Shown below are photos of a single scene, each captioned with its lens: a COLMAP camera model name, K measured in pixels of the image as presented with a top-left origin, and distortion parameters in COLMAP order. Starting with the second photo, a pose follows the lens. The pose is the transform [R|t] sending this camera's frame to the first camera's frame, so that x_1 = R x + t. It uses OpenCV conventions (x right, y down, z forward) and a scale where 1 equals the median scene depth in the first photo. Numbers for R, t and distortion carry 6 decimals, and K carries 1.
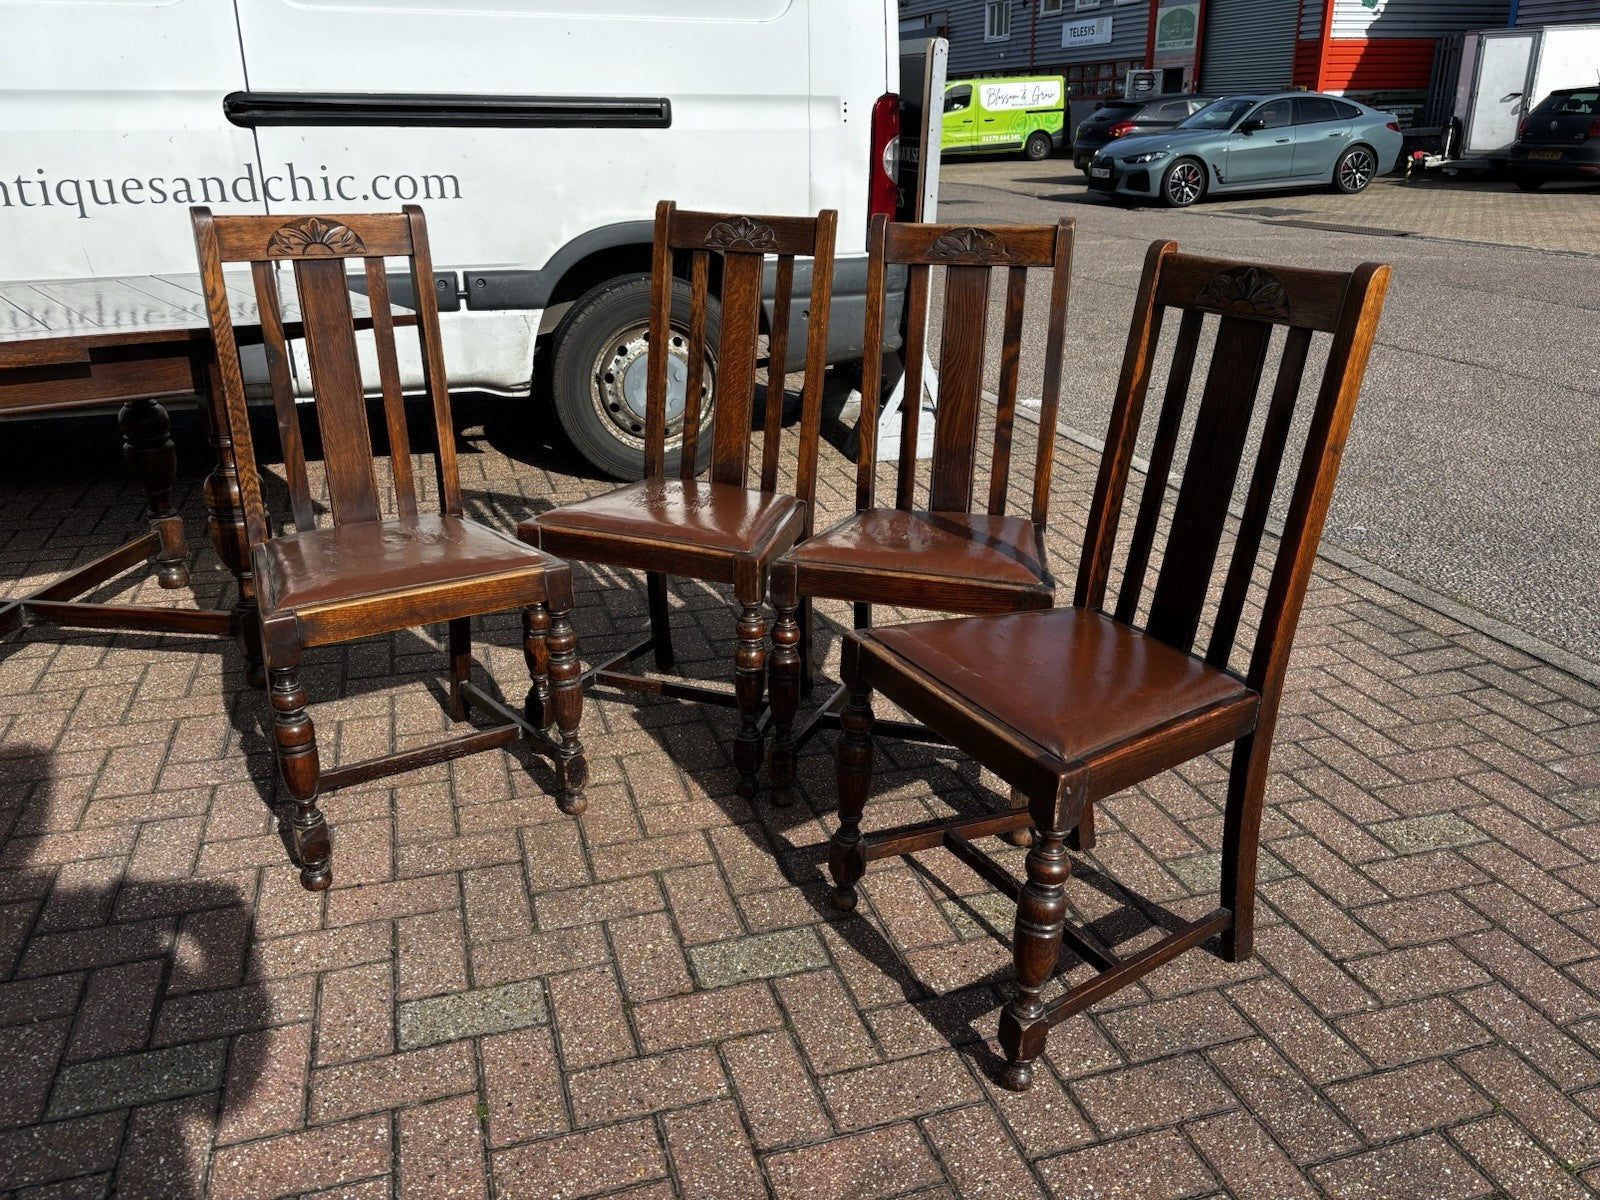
lens RADIAL K [[1206.9, 0, 800.1], [0, 1206.9, 608.6], [0, 0, 1]] dist [0.055539, -0.061689]
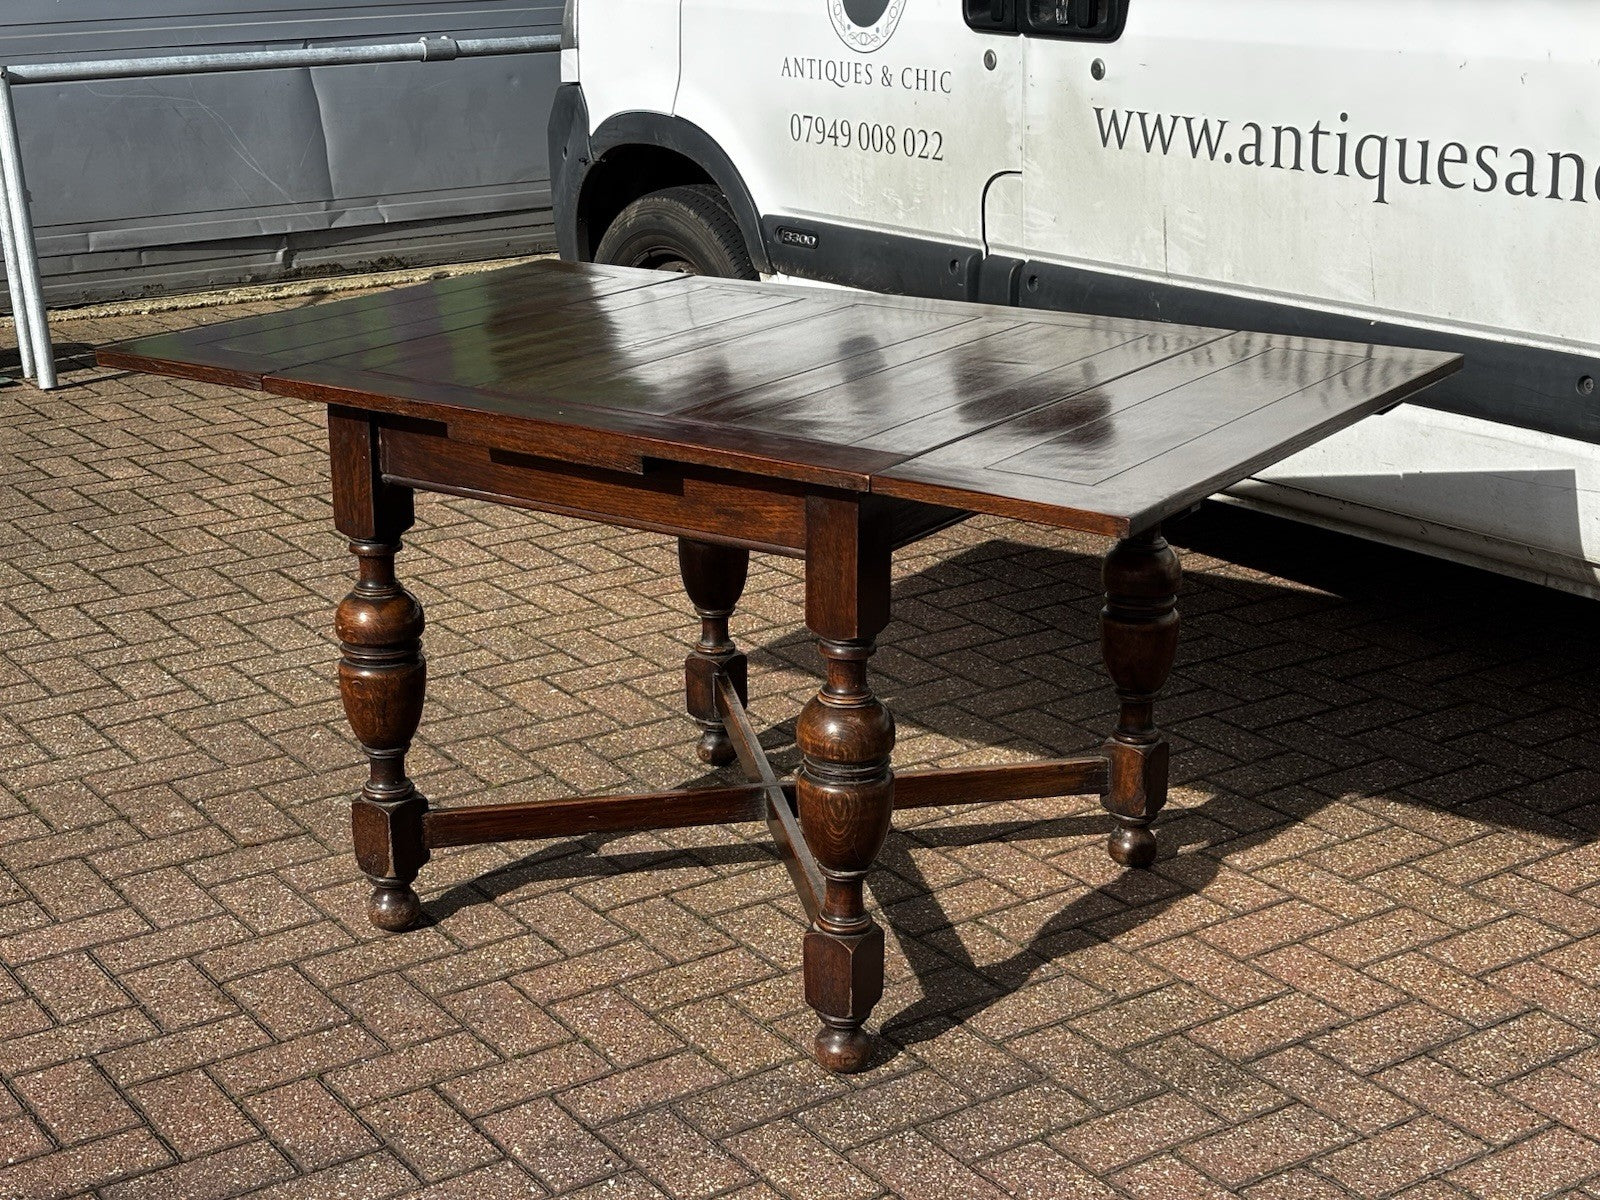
lens RADIAL K [[2509.2, 0, 791.6], [0, 2509.2, 609.5], [0, 0, 1]] dist [0.226995, -0.823088]
pose [[0.282382, 0.267885, -0.921140, 0.441844], [-0.339719, 0.925917, 0.165131, -0.245033], [0.897135, 0.266299, 0.352468, 0.397902]]
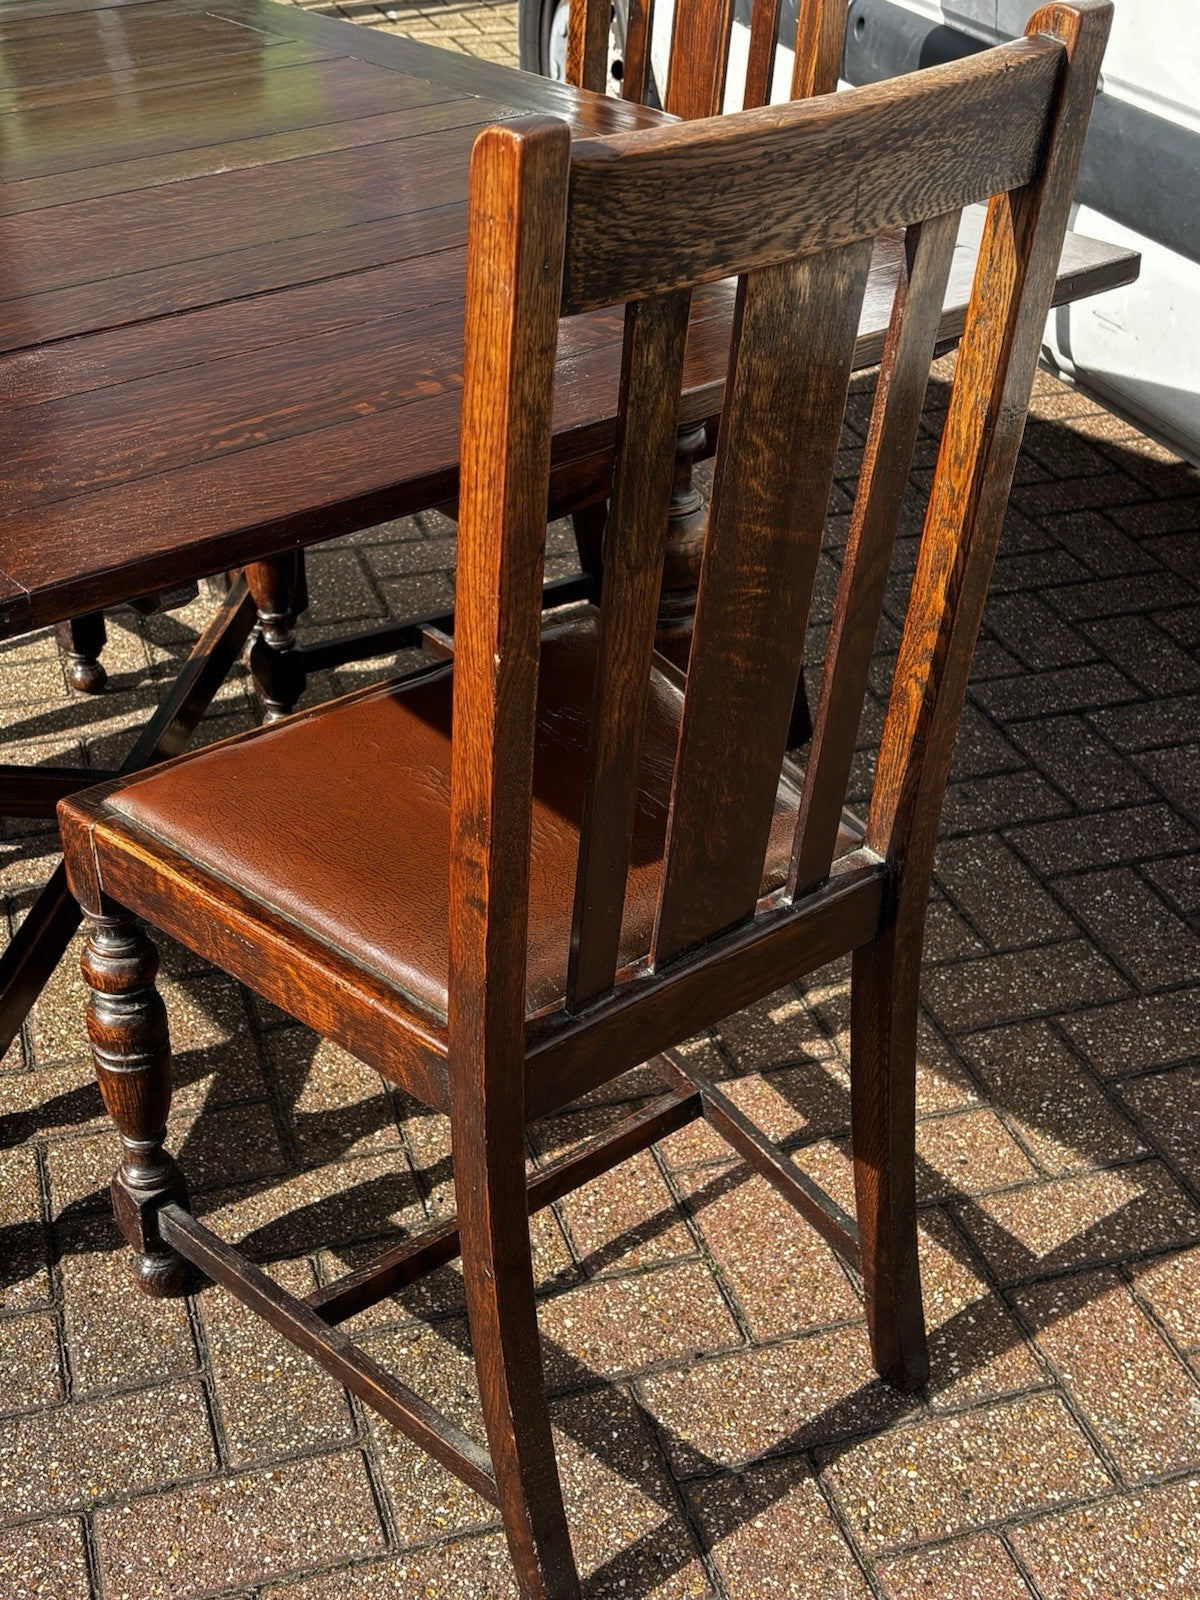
lens RADIAL K [[2071.9, 0, 583.5], [0, 2071.9, 810.7], [0, 0, 1]] dist [0.227228, -0.831034]
pose [[-0.016170, 0.514881, -0.857109, 0.029033], [-0.360368, 0.796608, 0.485336, -0.339282], [0.932670, 0.316723, 0.172665, 0.796904]]
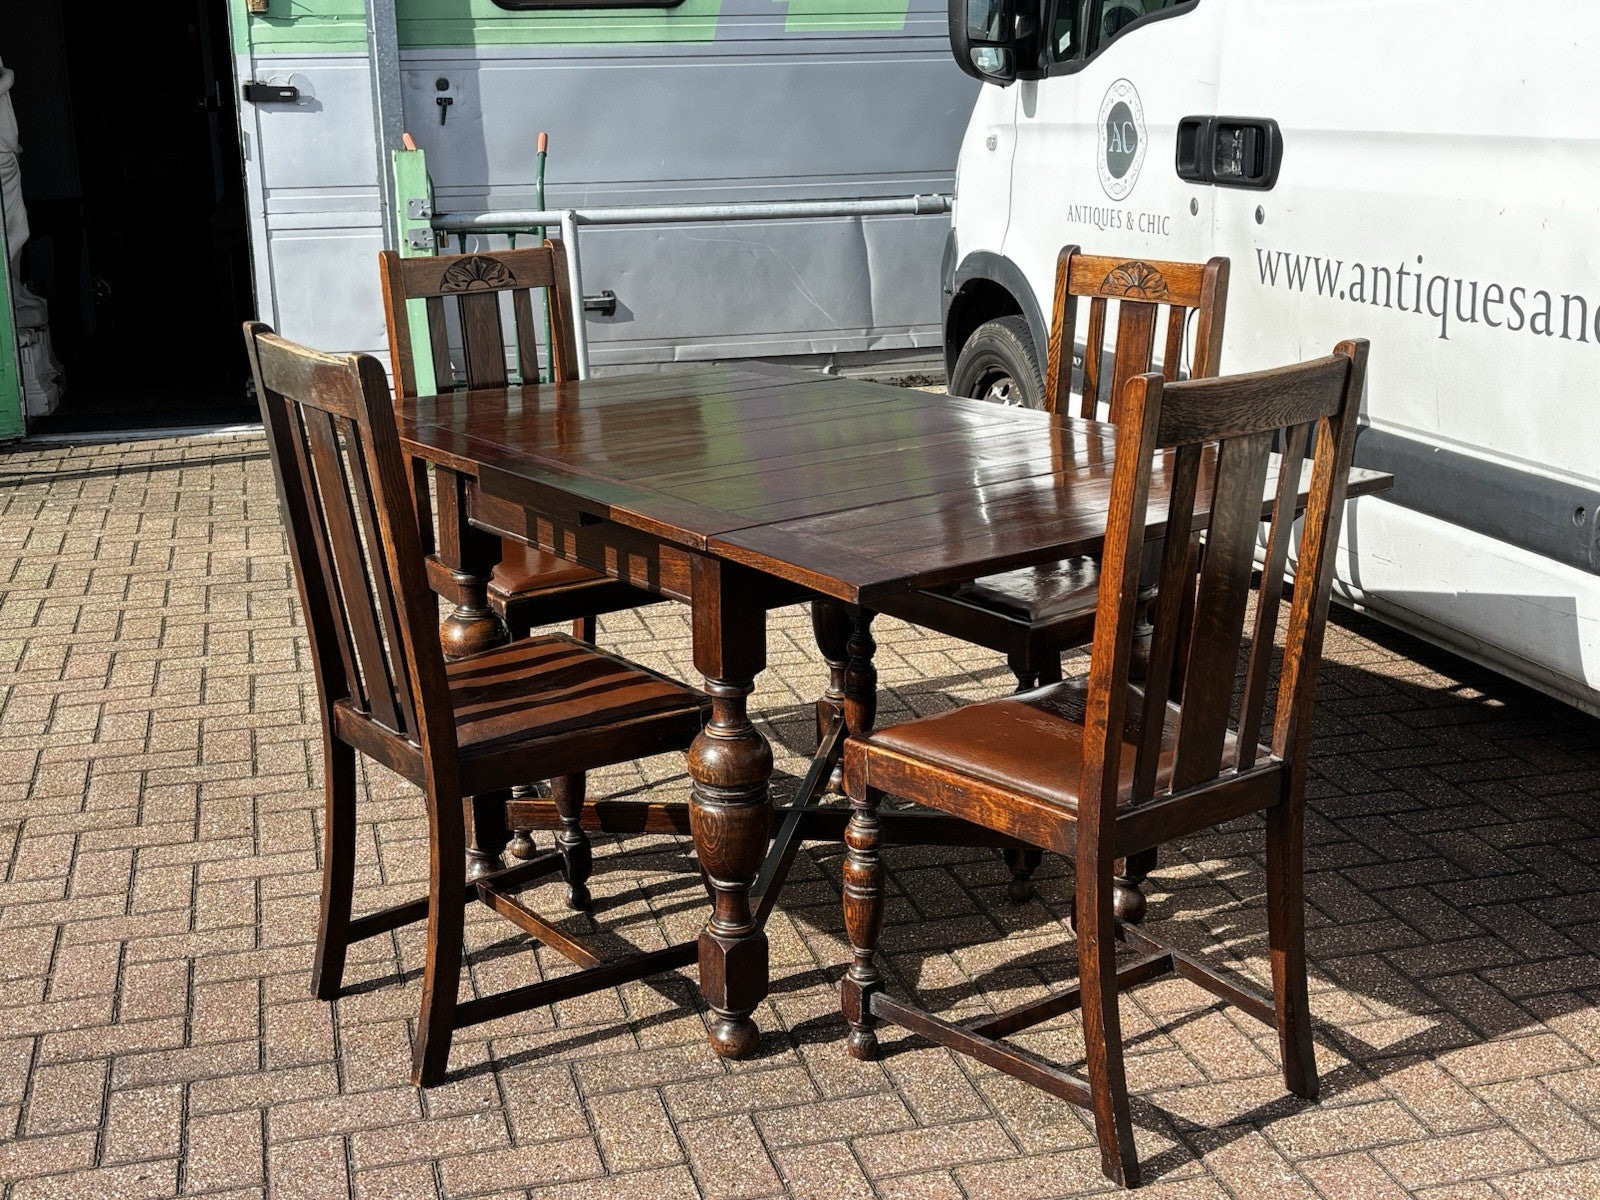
lens RADIAL K [[2071.9, 0, 814.2], [0, 2071.9, 603.4], [0, 0, 1]] dist [0.227228, -0.831034]
pose [[-0.046846, 0.242617, -0.968990, 0.445978], [-0.353860, 0.903118, 0.243231, -0.338890], [0.934125, 0.354281, 0.043545, 0.704087]]
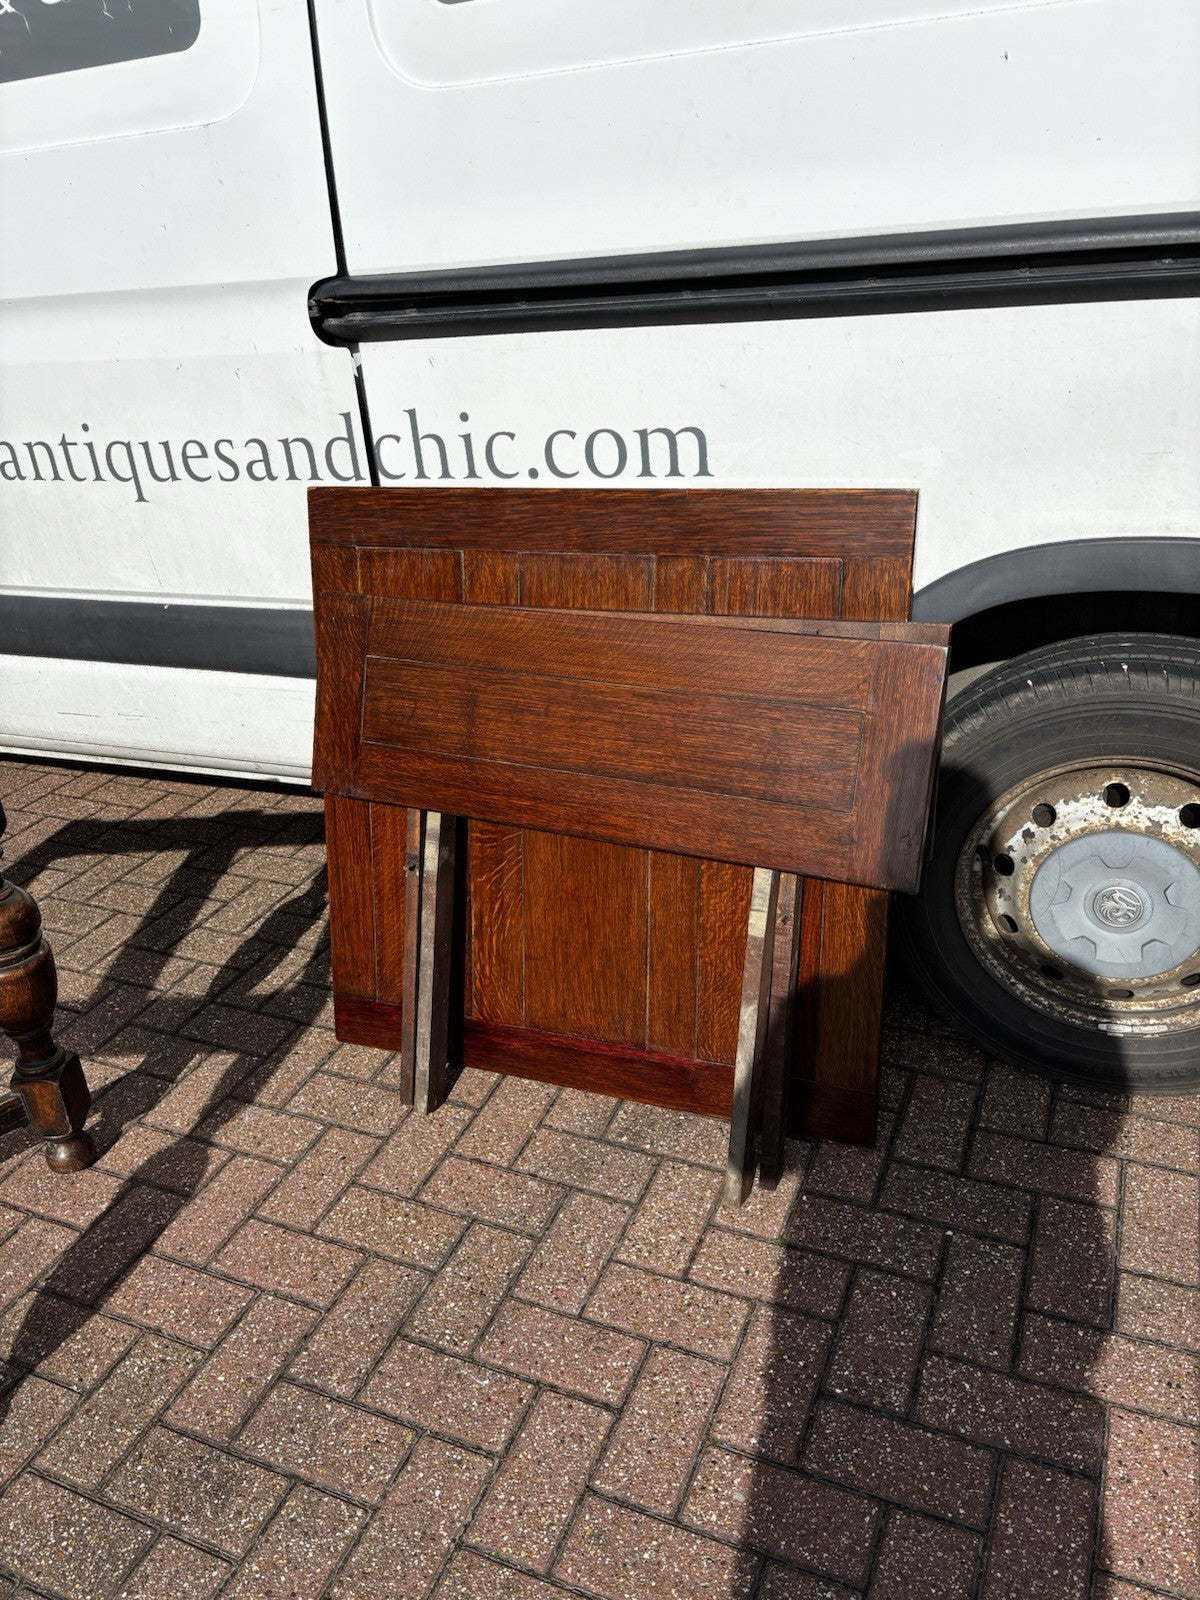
lens RADIAL K [[1213.5, 0, 598.8], [0, 1213.5, 800.4], [0, 0, 1]] dist [0.007921, 0.007990]
pose [[0.749119, 0.228303, -0.621850, 0.002306], [-0.169874, 0.973550, 0.152783, -0.301396], [0.640283, -0.008817, 0.768088, 0.665321]]
